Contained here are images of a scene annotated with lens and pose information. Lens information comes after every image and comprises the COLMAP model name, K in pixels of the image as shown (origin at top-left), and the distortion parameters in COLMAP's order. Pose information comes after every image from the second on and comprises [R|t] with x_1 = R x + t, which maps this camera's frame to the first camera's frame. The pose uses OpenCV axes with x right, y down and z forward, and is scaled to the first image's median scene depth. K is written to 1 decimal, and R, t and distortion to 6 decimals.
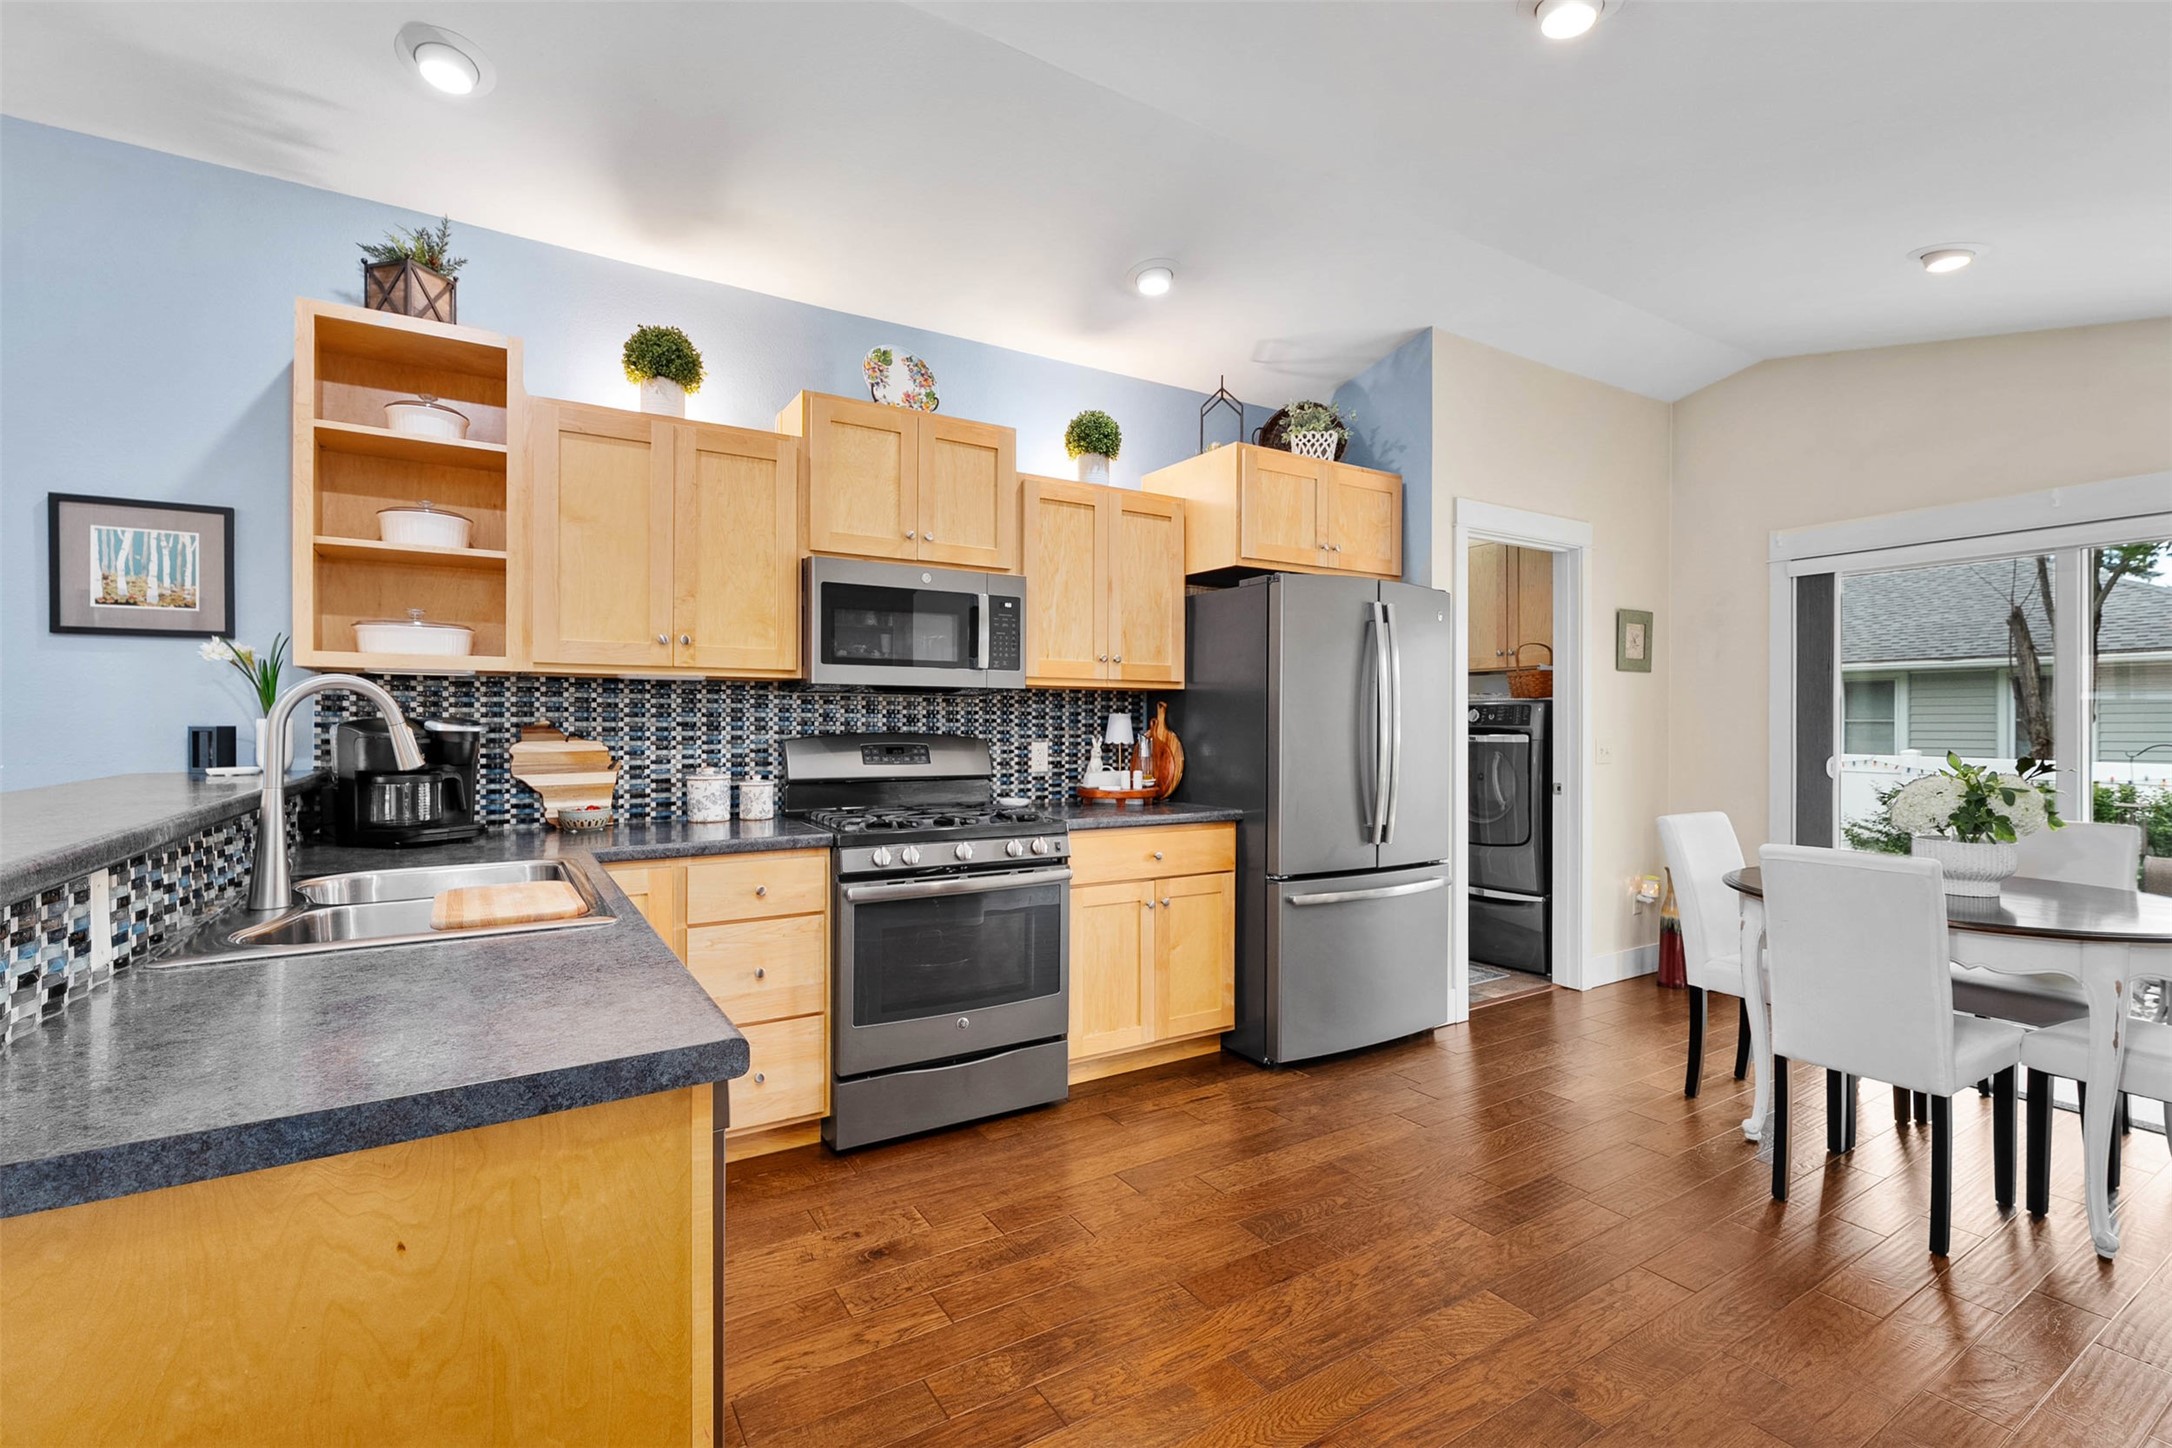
lens RADIAL K [[963.5, 0, 1084.1], [0, 963.5, 725.1], [0, 0, 1]] dist [-0.001046, -0.000719]
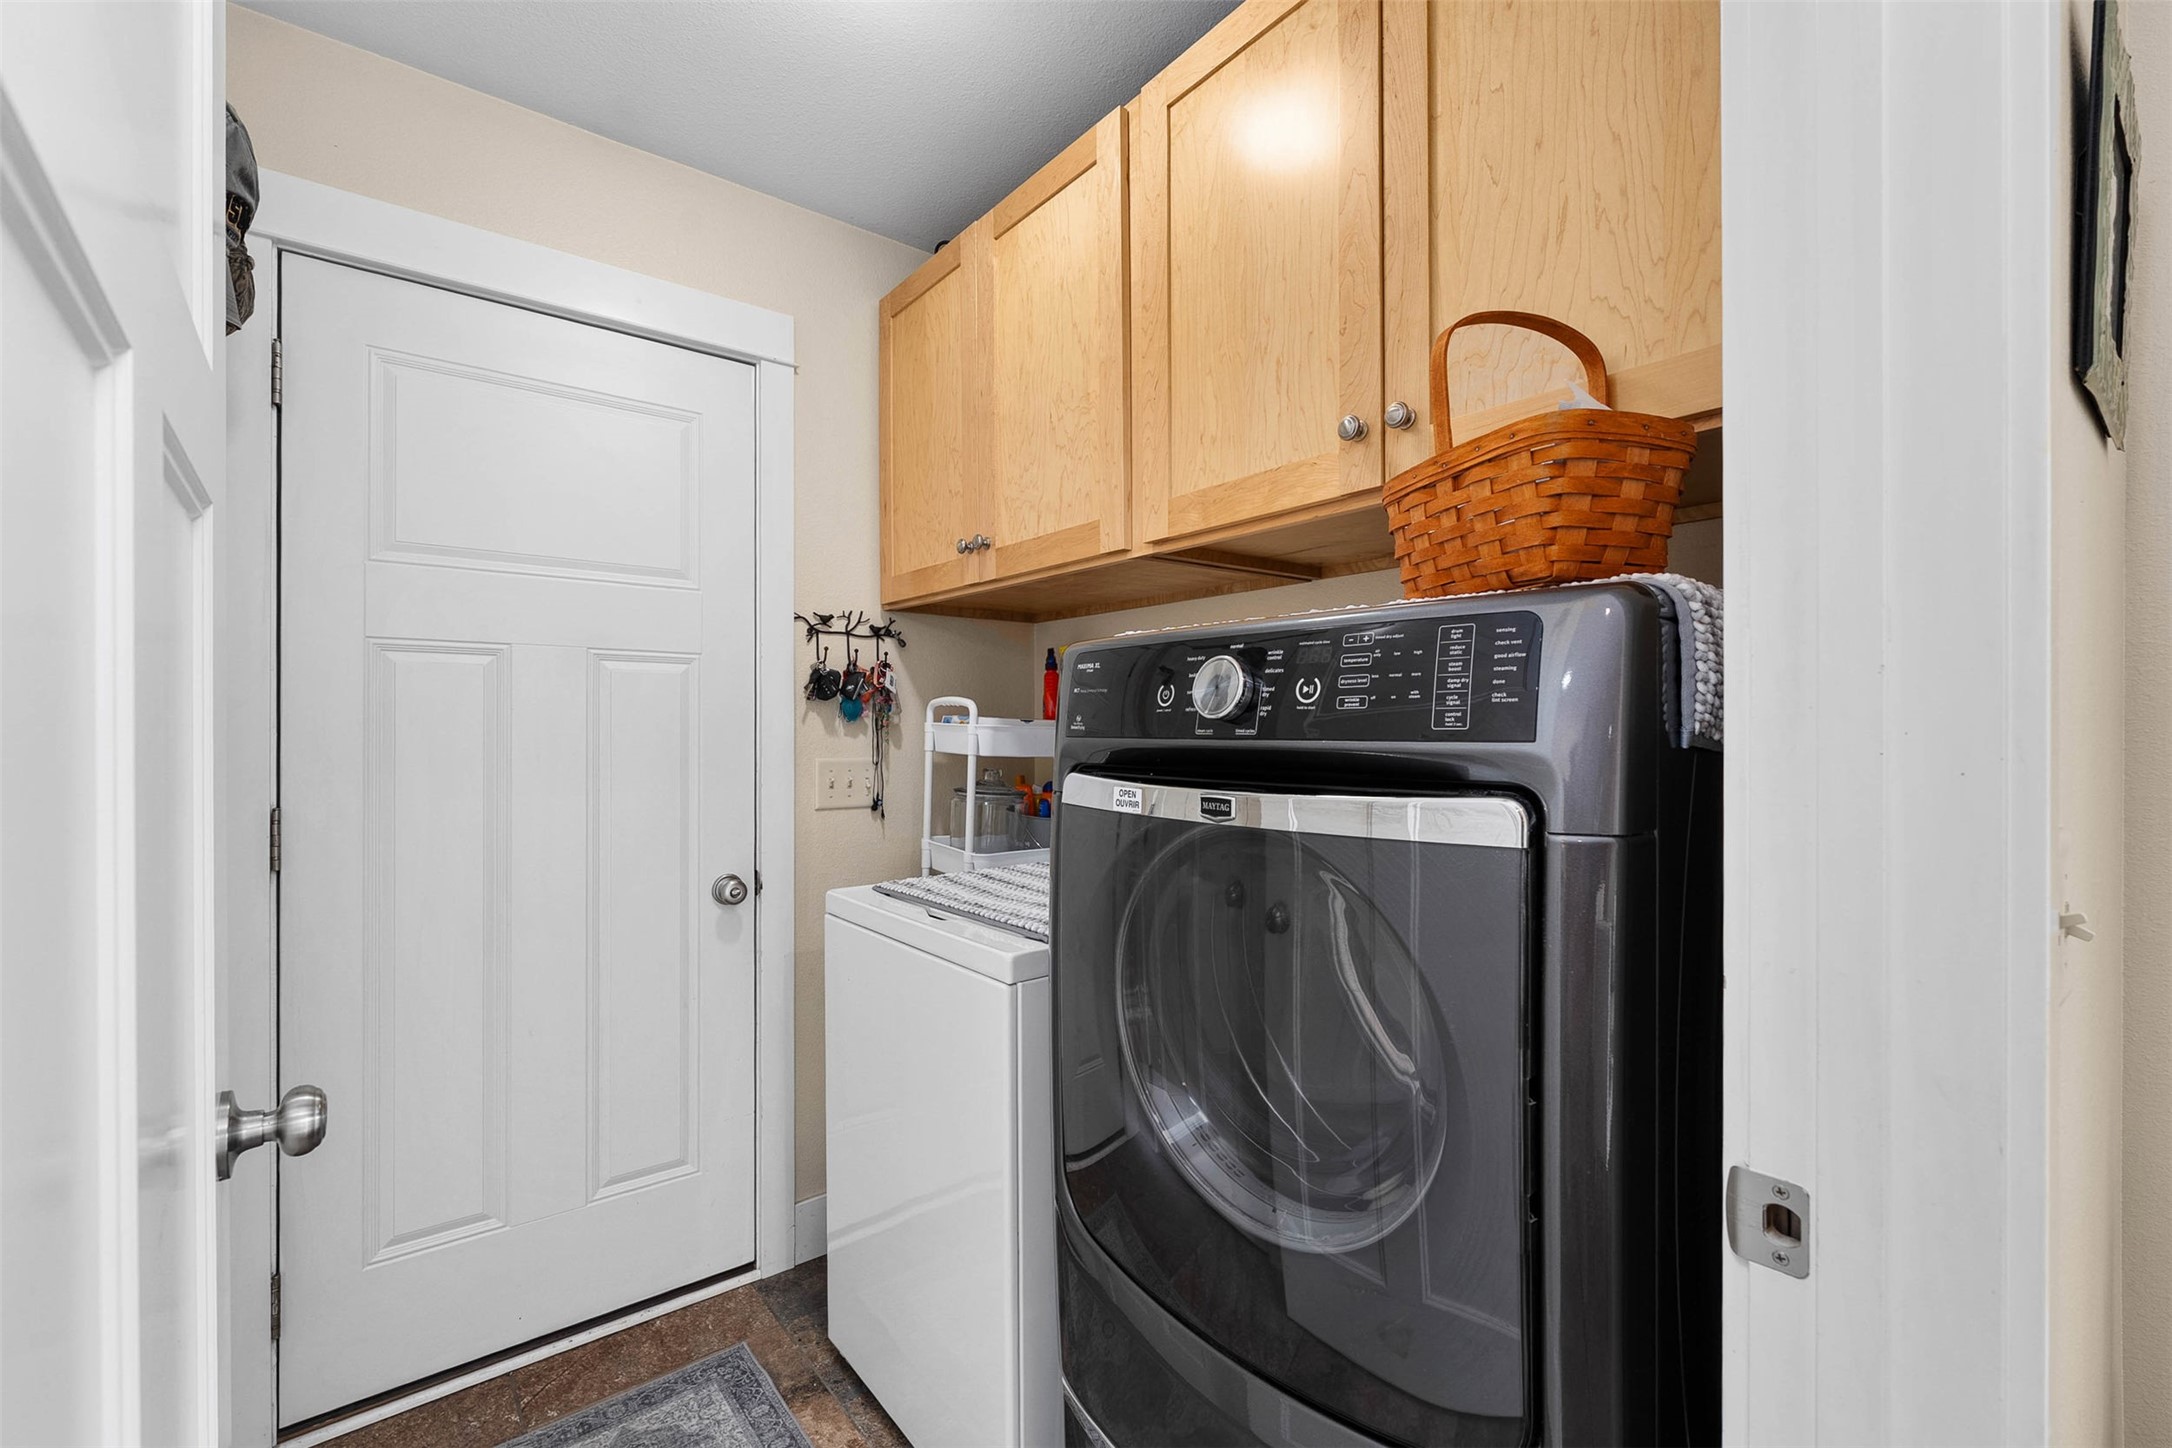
lens RADIAL K [[947.7, 0, 1072.4], [0, 947.7, 733.7], [0, 0, 1]] dist [-0.004070, 0.000174]
pose [[0.992231, -0.005147, 0.124305, 0.566045], [0.004184, 0.999959, 0.007999, -0.003330], [-0.124341, -0.007417, 0.992212, 1.314719]]
